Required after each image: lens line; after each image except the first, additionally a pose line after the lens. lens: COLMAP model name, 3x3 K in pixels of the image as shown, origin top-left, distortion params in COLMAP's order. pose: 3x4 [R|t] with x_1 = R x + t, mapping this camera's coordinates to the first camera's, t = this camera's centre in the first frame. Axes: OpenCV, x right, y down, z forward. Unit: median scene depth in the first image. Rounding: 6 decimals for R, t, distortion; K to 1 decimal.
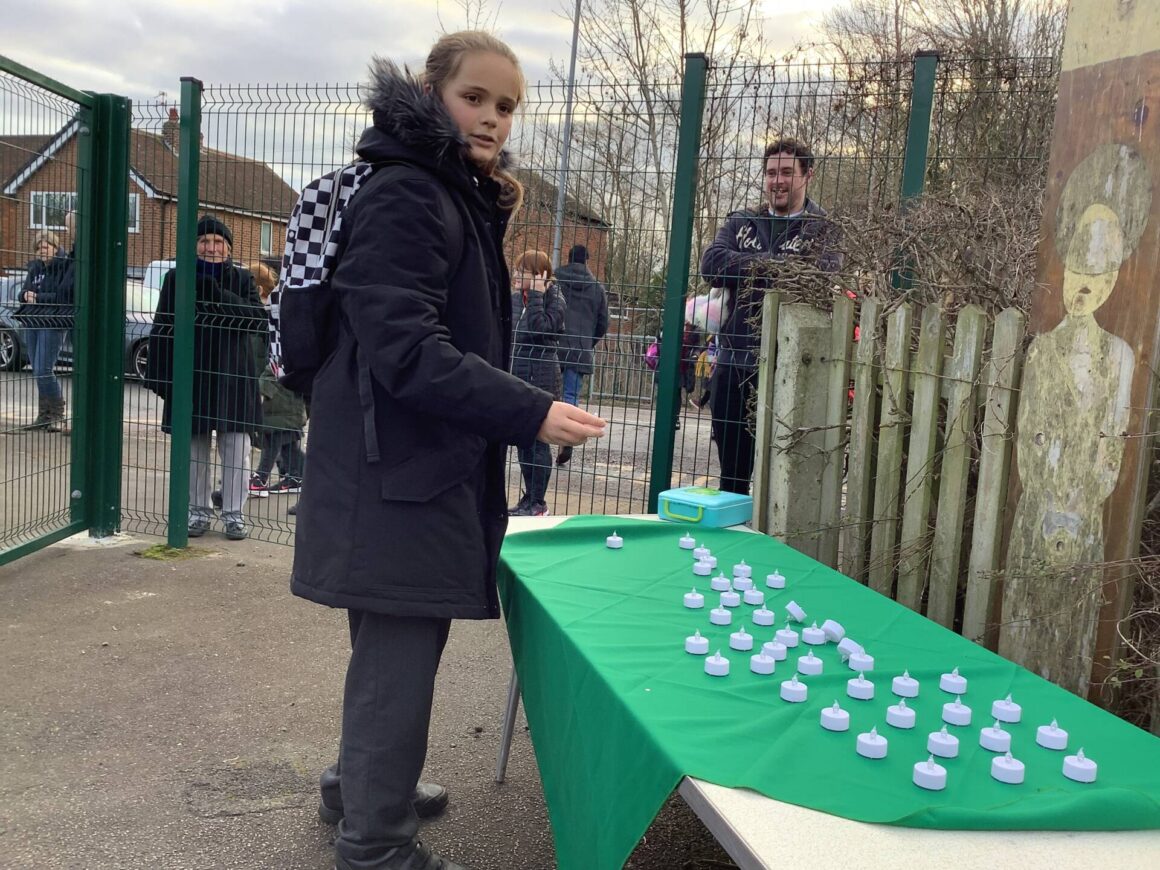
lens RADIAL K [[1024.0, 0, 575.6], [0, 1024.0, 437.1], [0, 0, 1]] dist [0.064597, -0.092918]
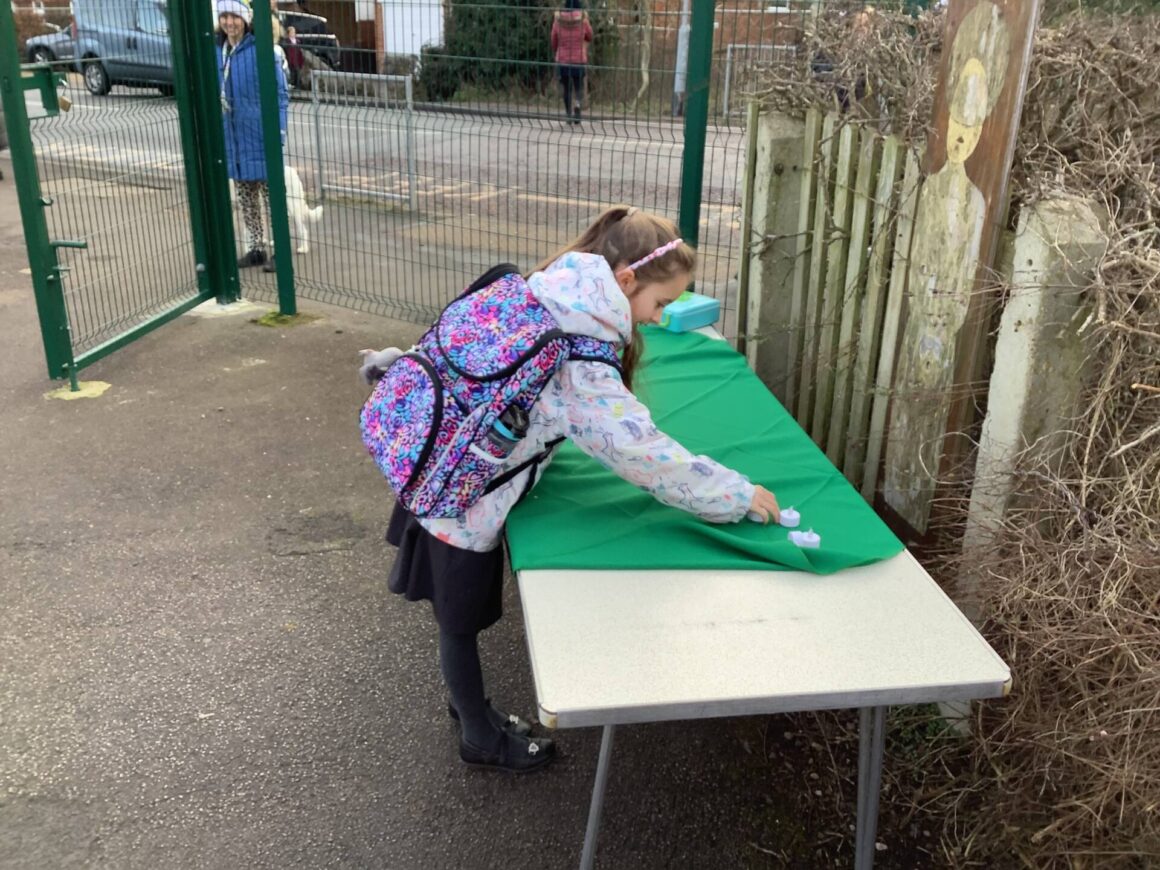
lens RADIAL K [[1024.0, 0, 580.6], [0, 1024.0, 426.2], [0, 0, 1]] dist [0.064597, -0.092918]
pose [[0.989336, 0.006735, -0.145493, 0.245980], [0.031532, 0.965335, 0.259102, -0.141152], [0.142195, -0.260926, 0.954829, -0.187819]]
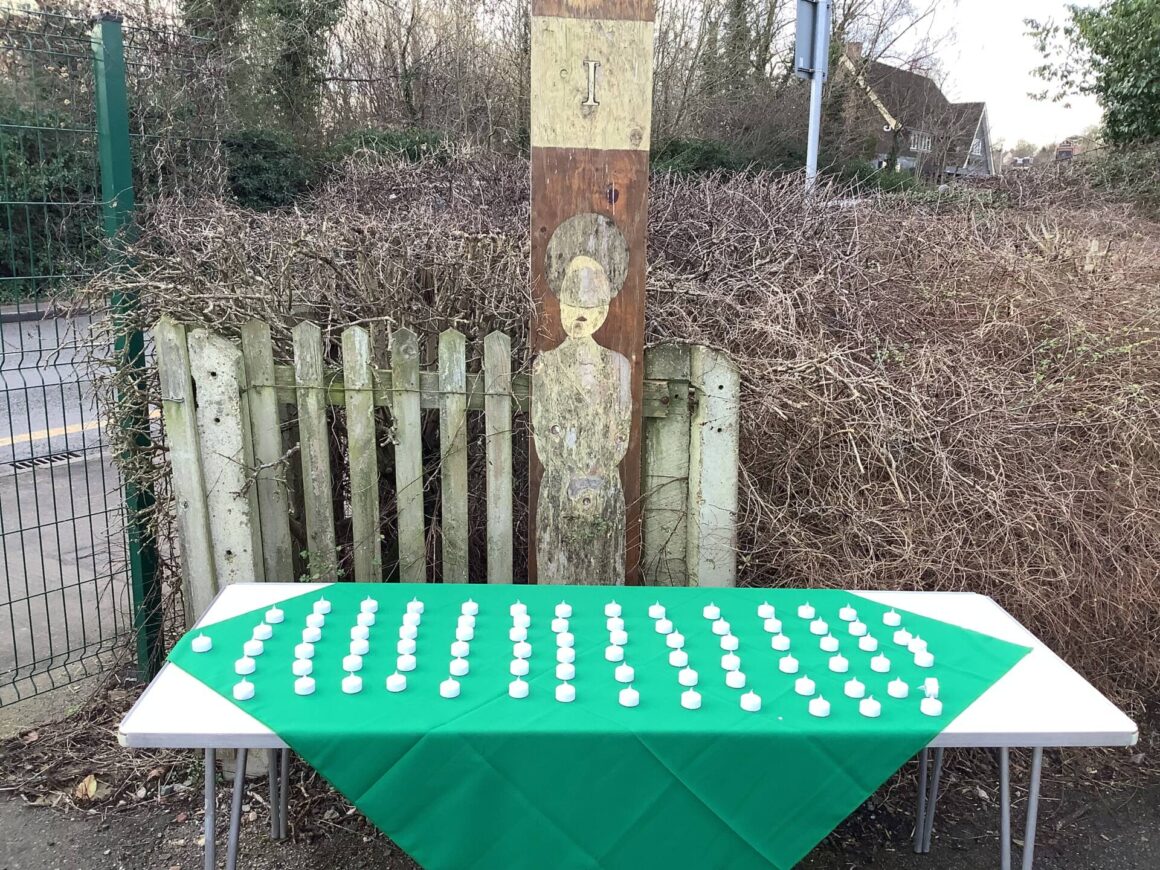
lens RADIAL K [[1024.0, 0, 571.4], [0, 1024.0, 435.2], [0, 0, 1]] dist [0.064597, -0.092918]
pose [[0.252124, -0.271469, 0.928837, -0.788444], [0.116736, 0.961368, 0.249289, -0.323817], [-0.960628, 0.045577, 0.274074, 0.629898]]
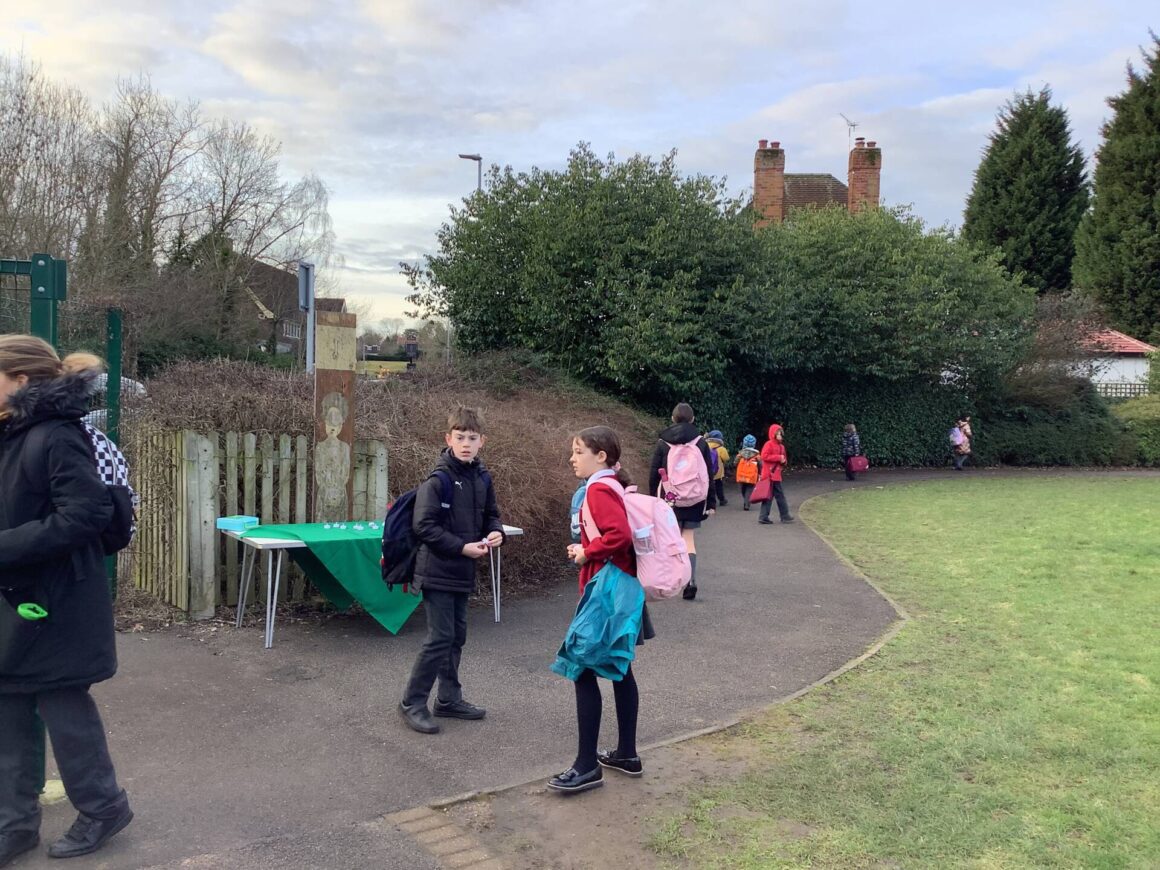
lens RADIAL K [[1024.0, 0, 576.1], [0, 1024.0, 433.1], [0, 0, 1]] dist [0.064597, -0.092918]
pose [[-0.331807, -0.107705, 0.937179, -3.154457], [0.059568, 0.989086, 0.134760, -0.558439], [-0.941465, 0.100540, -0.321770, 1.326009]]
